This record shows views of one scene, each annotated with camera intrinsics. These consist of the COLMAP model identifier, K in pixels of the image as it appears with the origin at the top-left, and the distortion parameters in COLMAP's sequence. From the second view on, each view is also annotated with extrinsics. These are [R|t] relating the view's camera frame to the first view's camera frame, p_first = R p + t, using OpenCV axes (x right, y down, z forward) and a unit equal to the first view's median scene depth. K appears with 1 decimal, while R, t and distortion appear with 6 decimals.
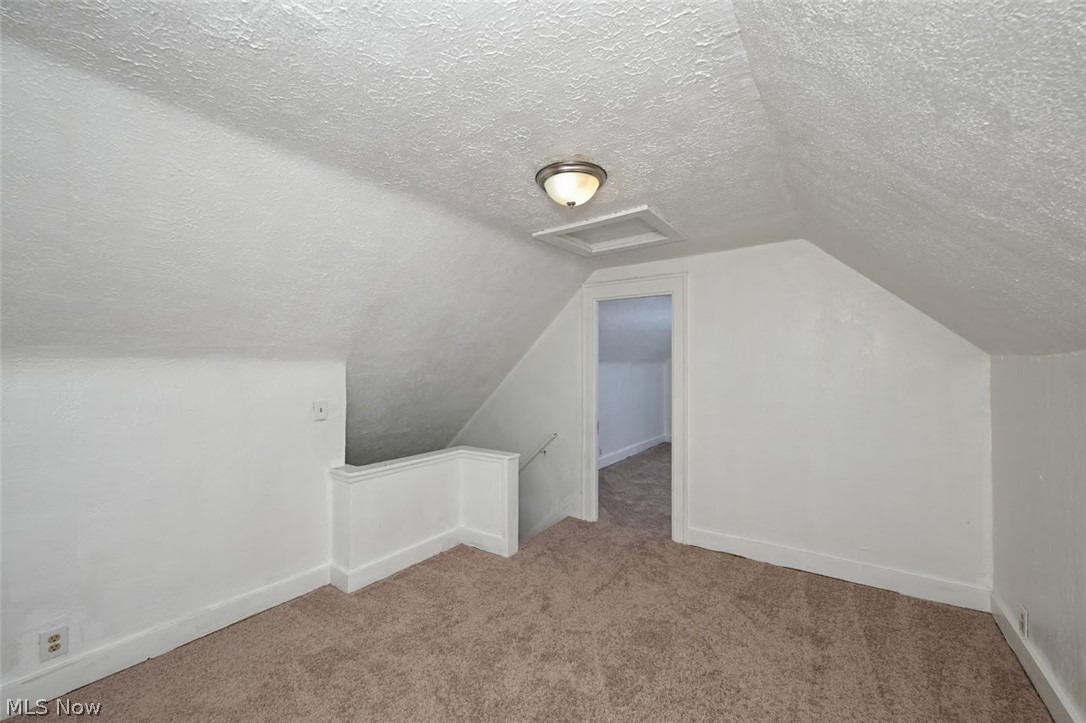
lens RADIAL K [[425.5, 0, 545.1], [0, 425.5, 363.9], [0, 0, 1]] dist [-0.001583, 0.000048]
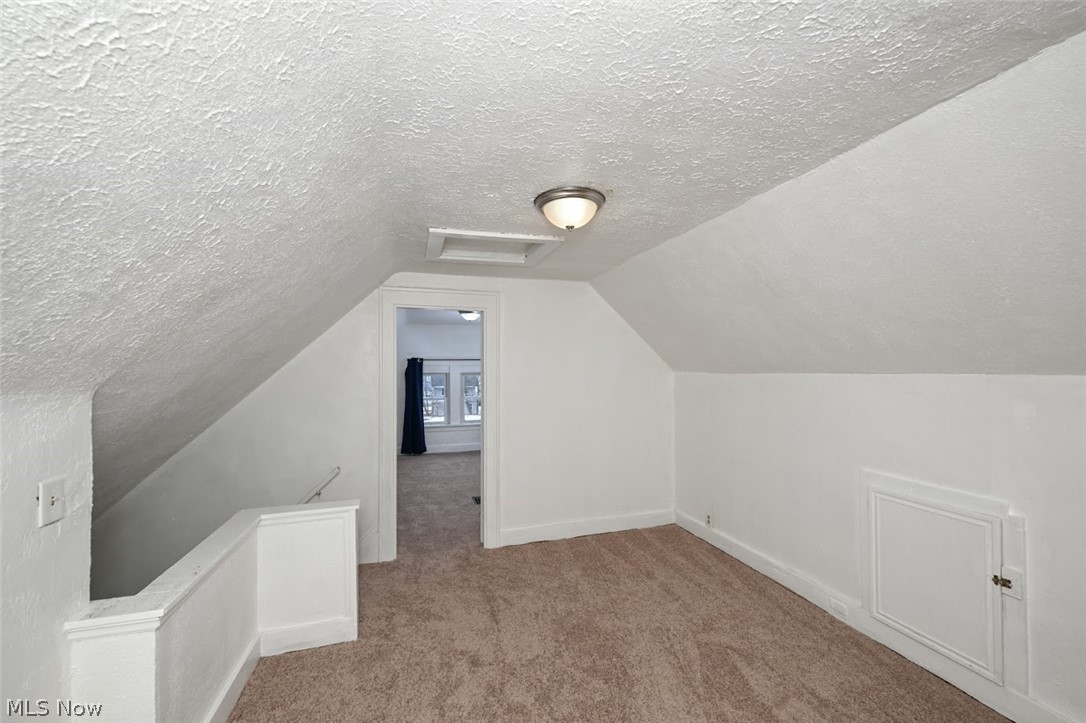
lens RADIAL K [[425.5, 0, 545.1], [0, 425.5, 363.9], [0, 0, 1]] dist [-0.001583, 0.000048]
pose [[0.619872, 0.009801, 0.784641, -0.529045], [0.000334, 0.999919, -0.012754, -0.027548], [-0.784703, 0.008168, 0.619819, 0.292775]]
